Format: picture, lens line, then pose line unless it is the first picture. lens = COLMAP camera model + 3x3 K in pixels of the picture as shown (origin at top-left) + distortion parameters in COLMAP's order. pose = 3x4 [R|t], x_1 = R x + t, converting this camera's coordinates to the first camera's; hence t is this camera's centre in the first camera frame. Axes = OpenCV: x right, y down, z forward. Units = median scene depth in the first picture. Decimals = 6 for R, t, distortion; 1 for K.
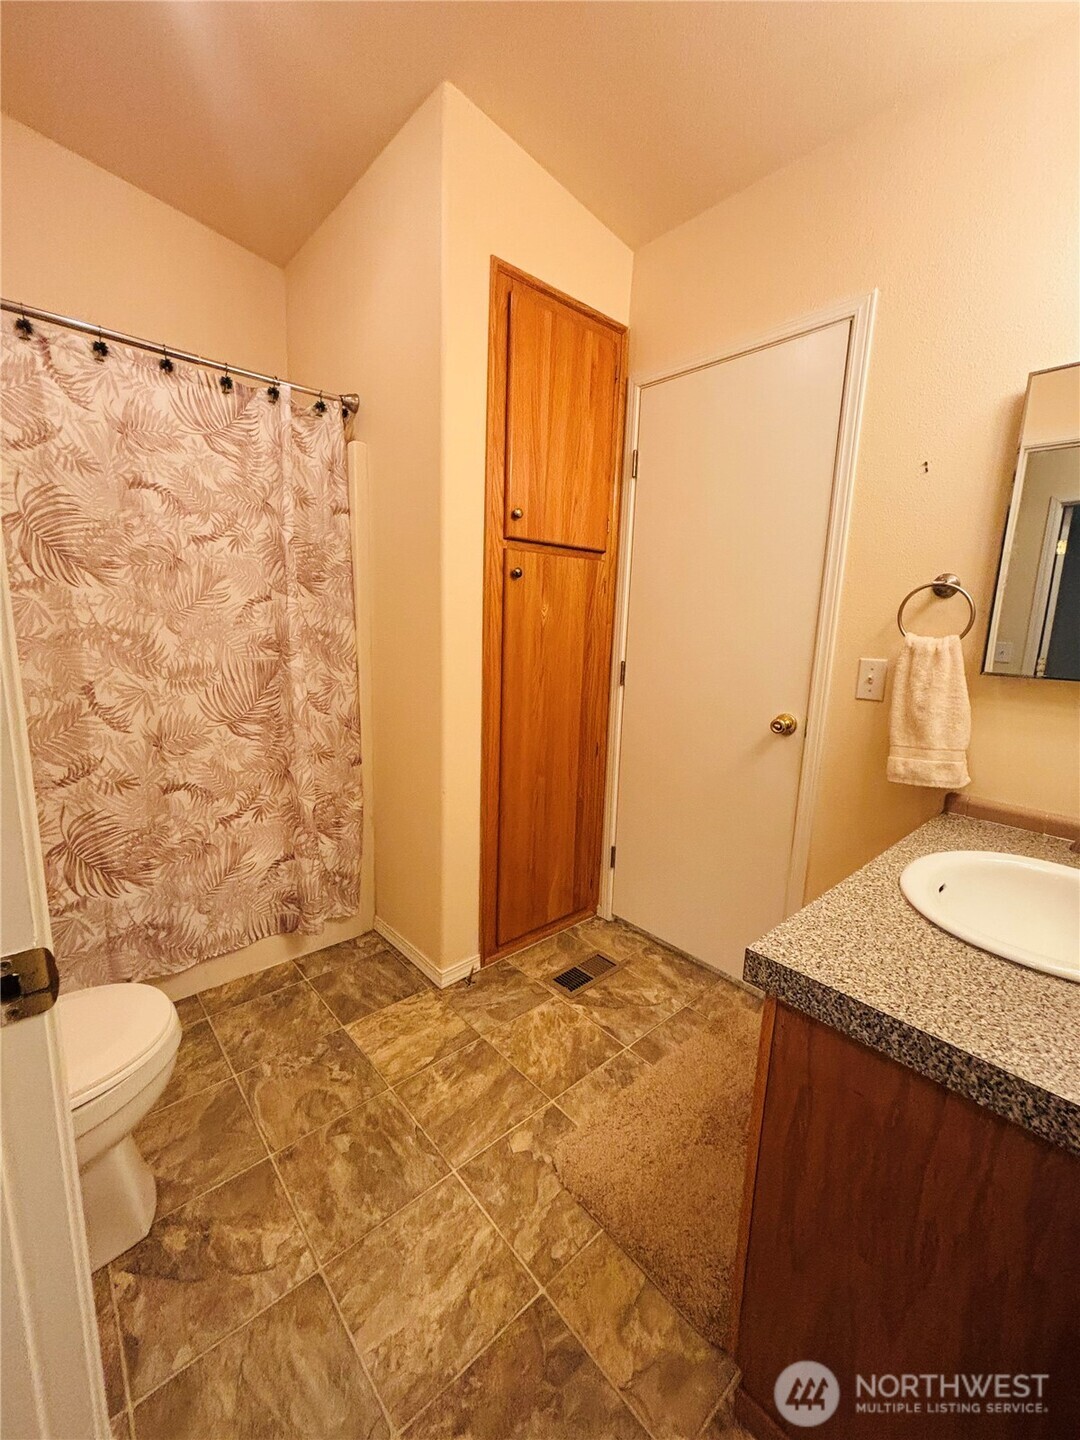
lens RADIAL K [[572.1, 0, 539.5], [0, 572.1, 717.8], [0, 0, 1]] dist [0.000390, 0.000464]
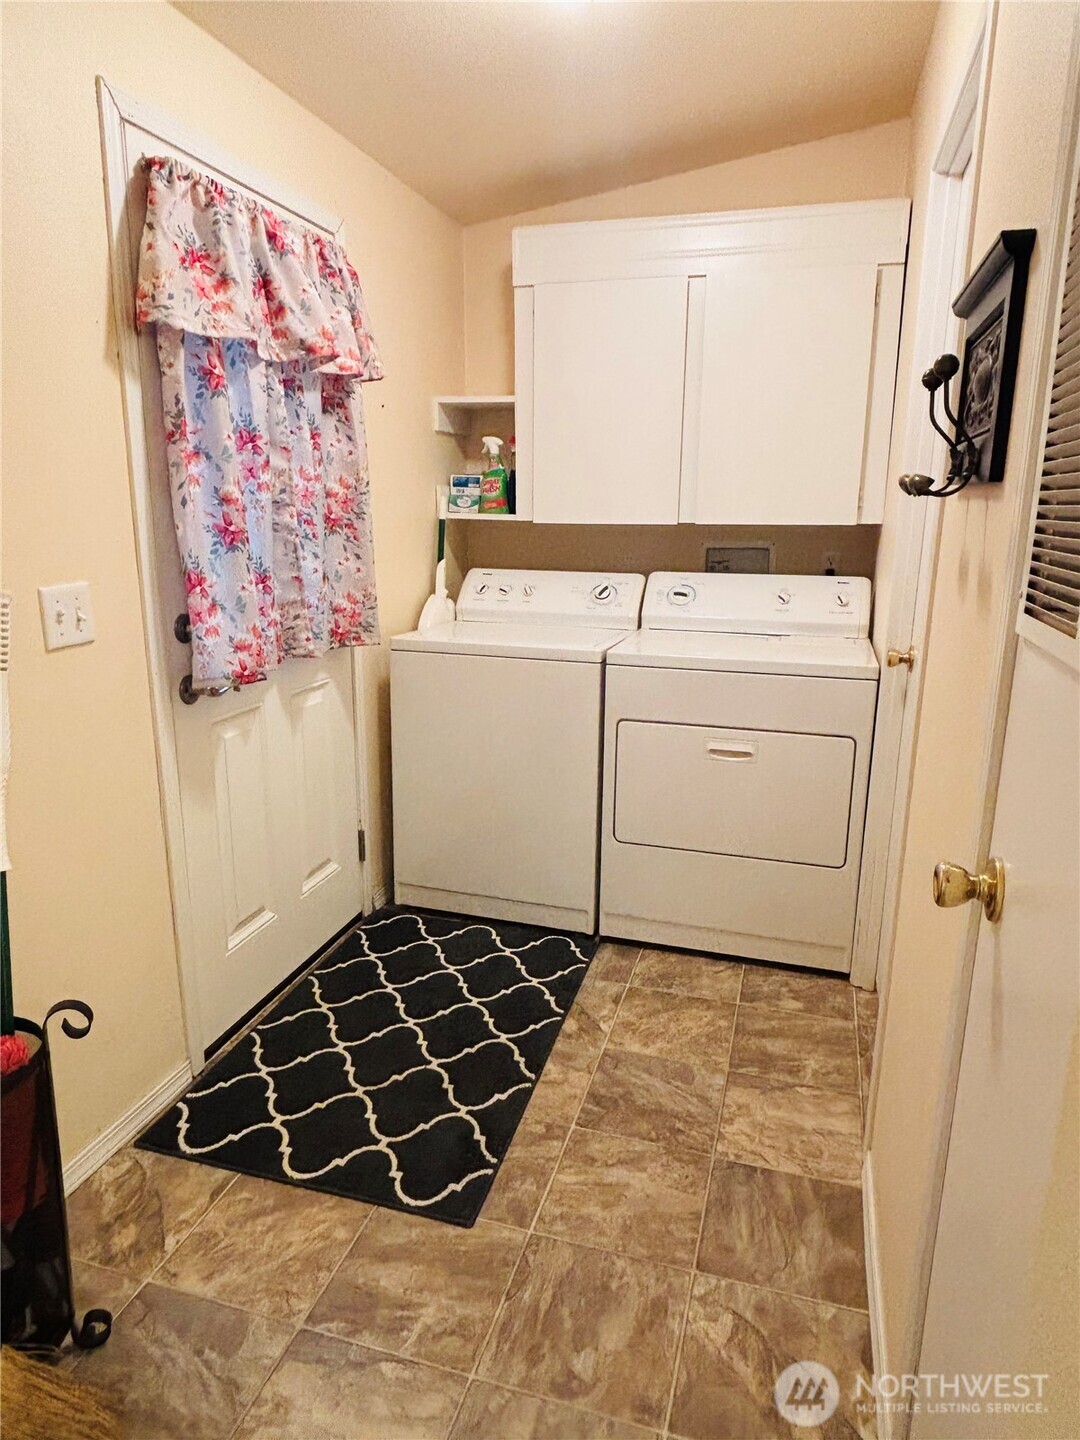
lens RADIAL K [[911.5, 0, 544.7], [0, 911.5, 717.2], [0, 0, 1]] dist [0.005267, -0.014458]
pose [[-0.520955, -0.242059, 0.818543, -0.836445], [0.130659, 0.925034, 0.356708, -0.277044], [-0.843525, 0.292779, -0.450274, 1.080170]]
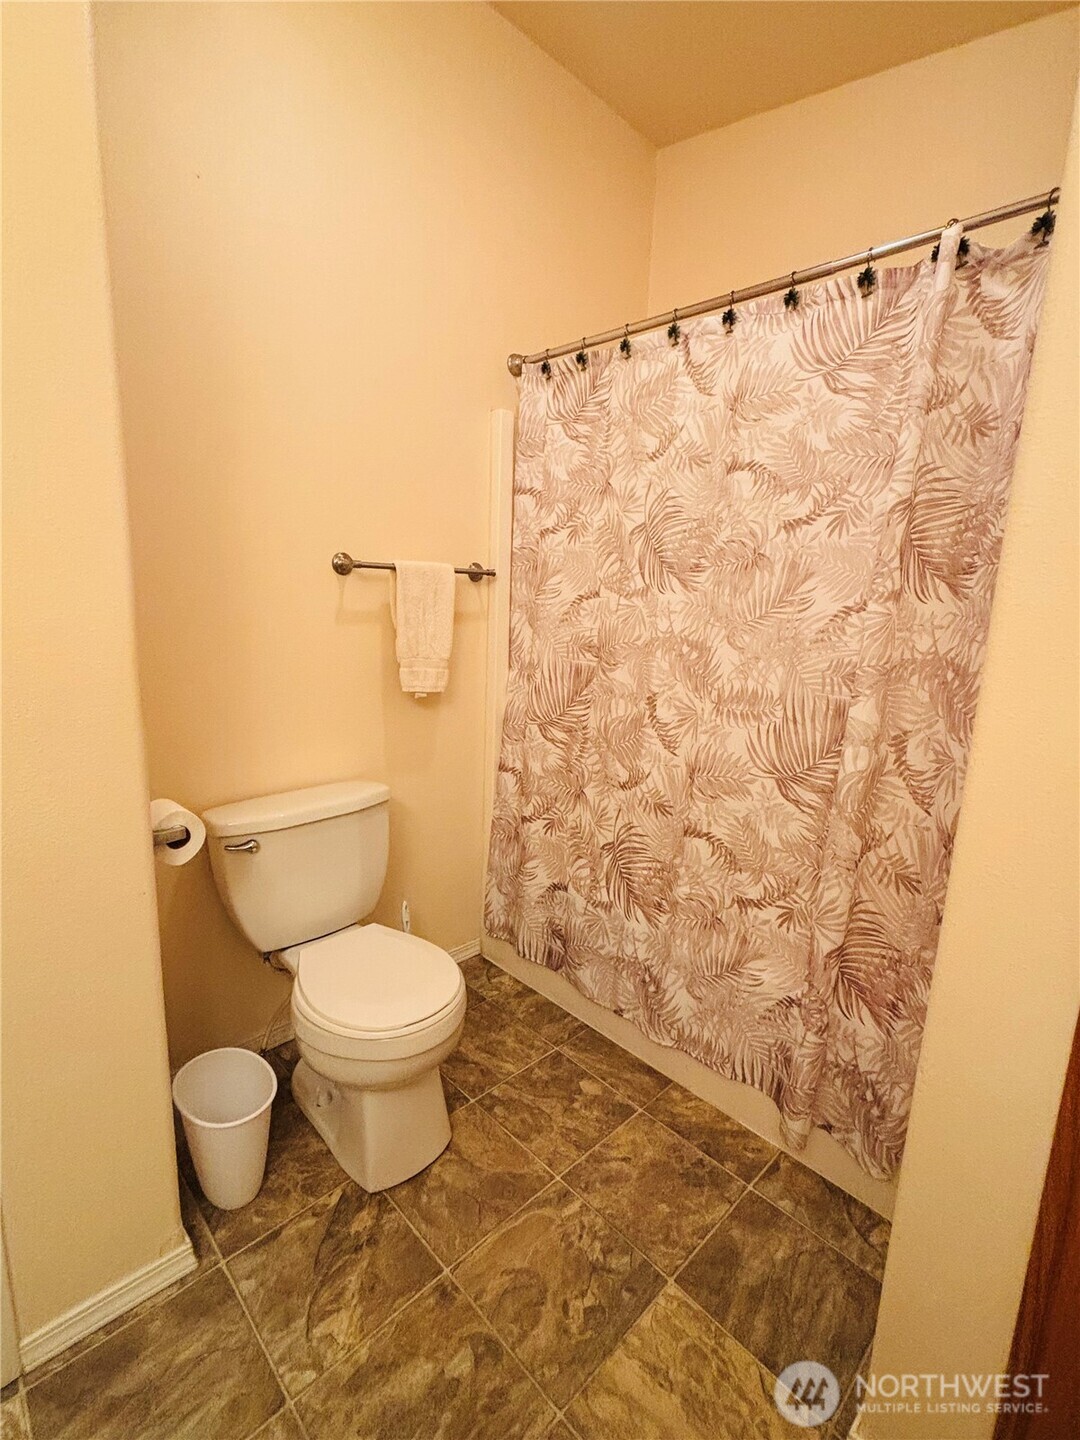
lens RADIAL K [[650.8, 0, 554.2], [0, 650.8, 725.3], [0, 0, 1]] dist [-0.001228, -0.000939]
pose [[0.056538, 0.161001, -0.985334, 0.266588], [-0.220754, 0.964501, 0.144930, -0.126761], [0.973689, 0.209322, 0.090073, 0.731291]]
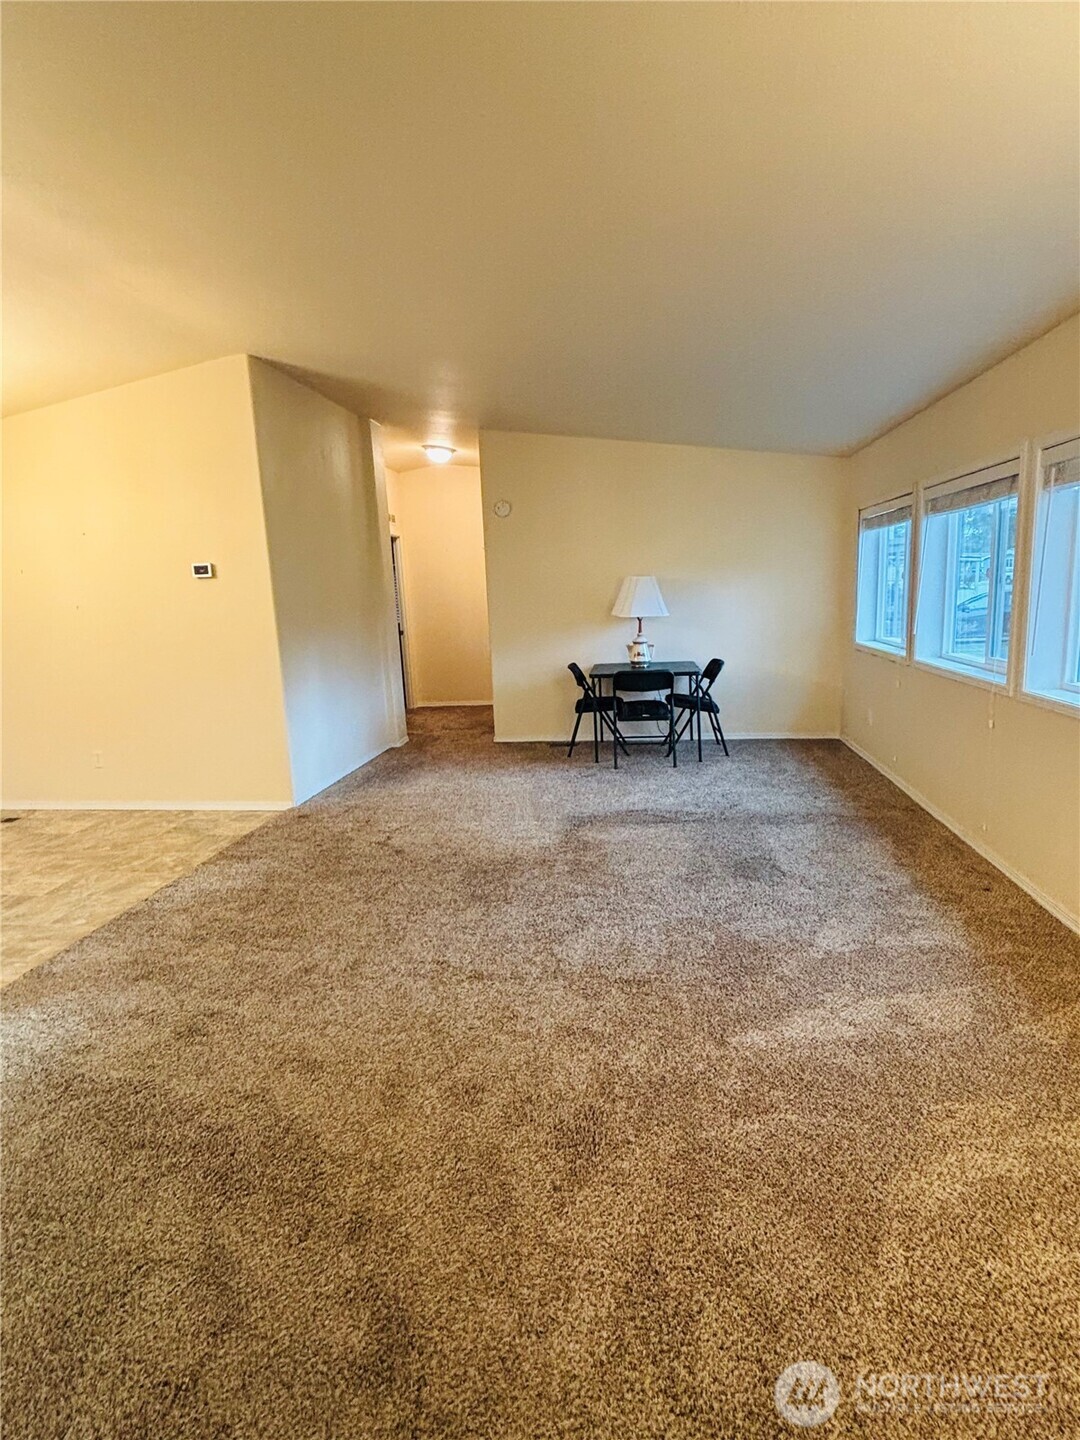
lens RADIAL K [[732.6, 0, 542.0], [0, 732.6, 717.7], [0, 0, 1]] dist [-0.002088, -0.000480]
pose [[-0.636947, -0.145576, 0.757038, -2.922981], [0.159183, 0.936009, 0.313923, -0.378537], [-0.754294, 0.320460, -0.573015, 1.017066]]
